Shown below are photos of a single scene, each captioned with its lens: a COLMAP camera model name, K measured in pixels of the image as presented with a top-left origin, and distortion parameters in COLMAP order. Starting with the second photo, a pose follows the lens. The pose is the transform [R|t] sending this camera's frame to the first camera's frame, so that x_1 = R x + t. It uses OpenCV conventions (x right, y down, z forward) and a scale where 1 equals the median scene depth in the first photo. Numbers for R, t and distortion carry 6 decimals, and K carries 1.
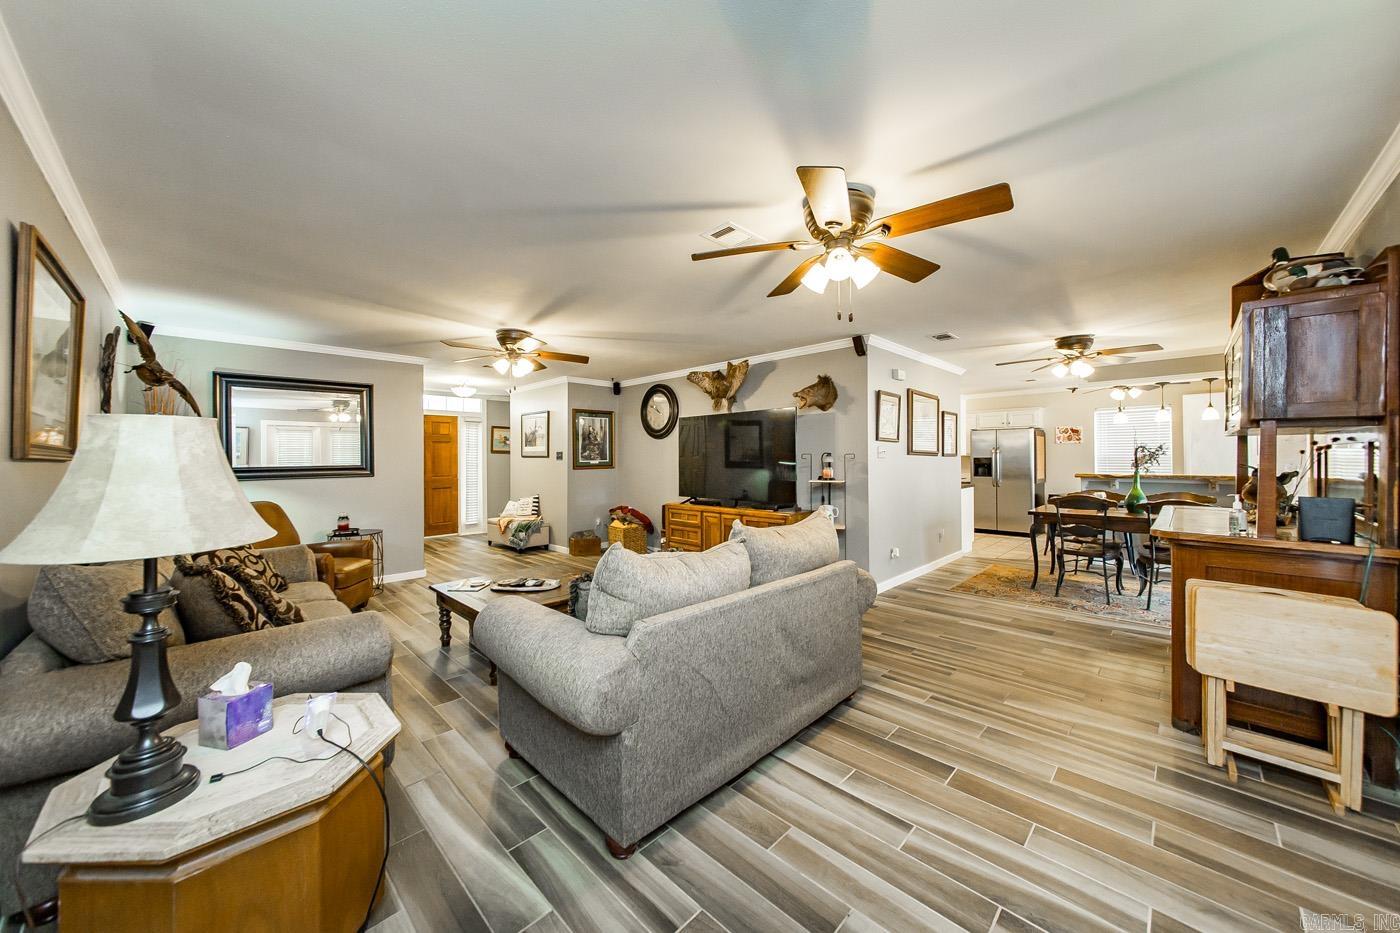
lens RADIAL K [[492.9, 0, 699.0], [0, 492.9, 461.5], [0, 0, 1]] dist [0.001215, 0.000112]
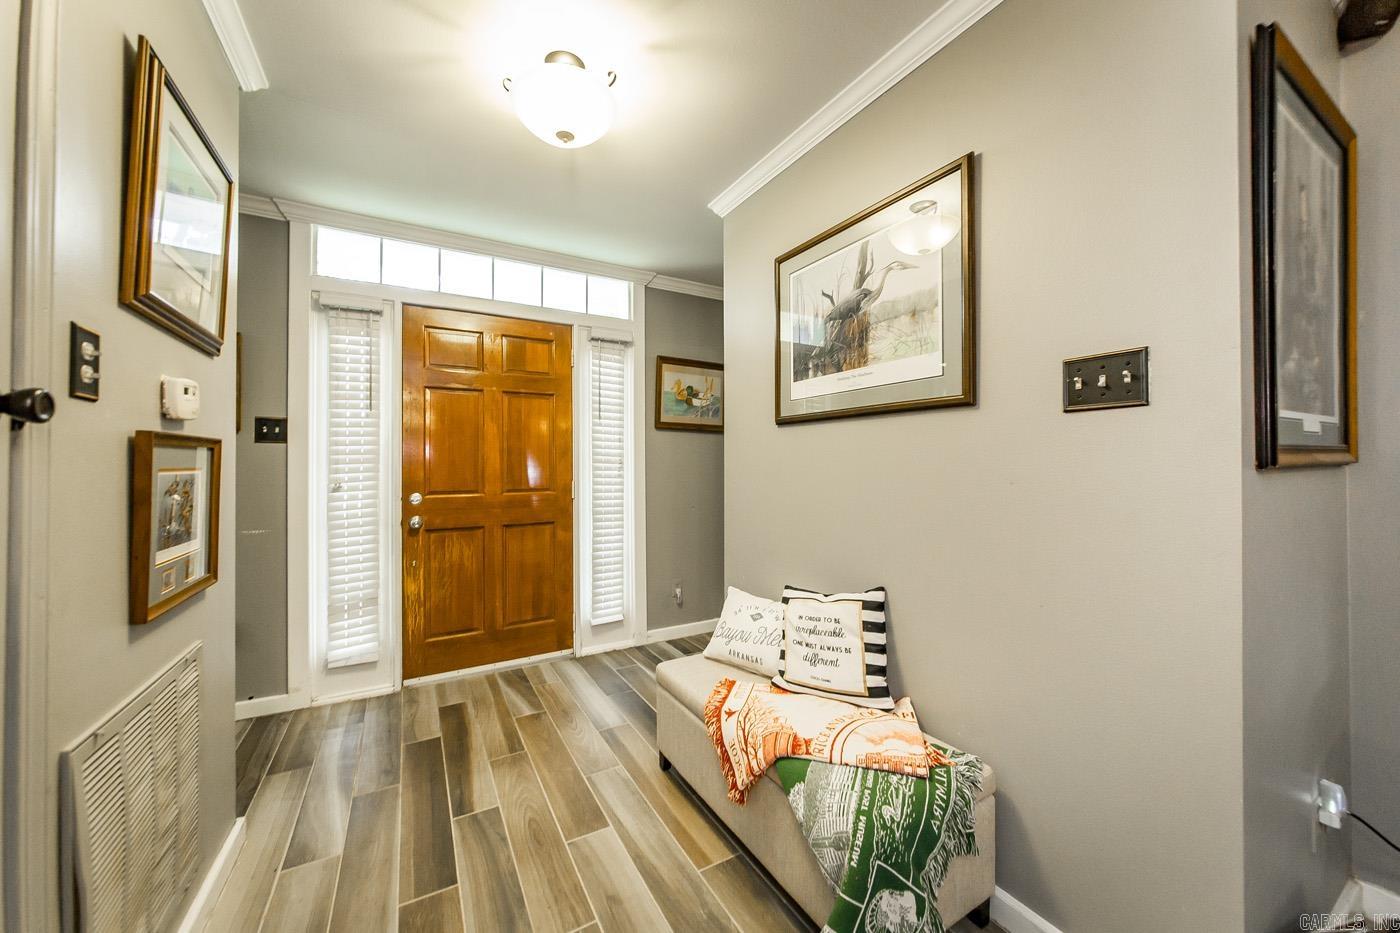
lens RADIAL K [[513.5, 0, 694.9], [0, 513.5, 461.9], [0, 0, 1]] dist [-0.000401, -0.000016]
pose [[0.959467, -0.002976, -0.281805, -0.361598], [-0.000672, 0.999917, -0.012849, 0.016406], [0.281820, 0.012517, 0.959386, 0.809966]]
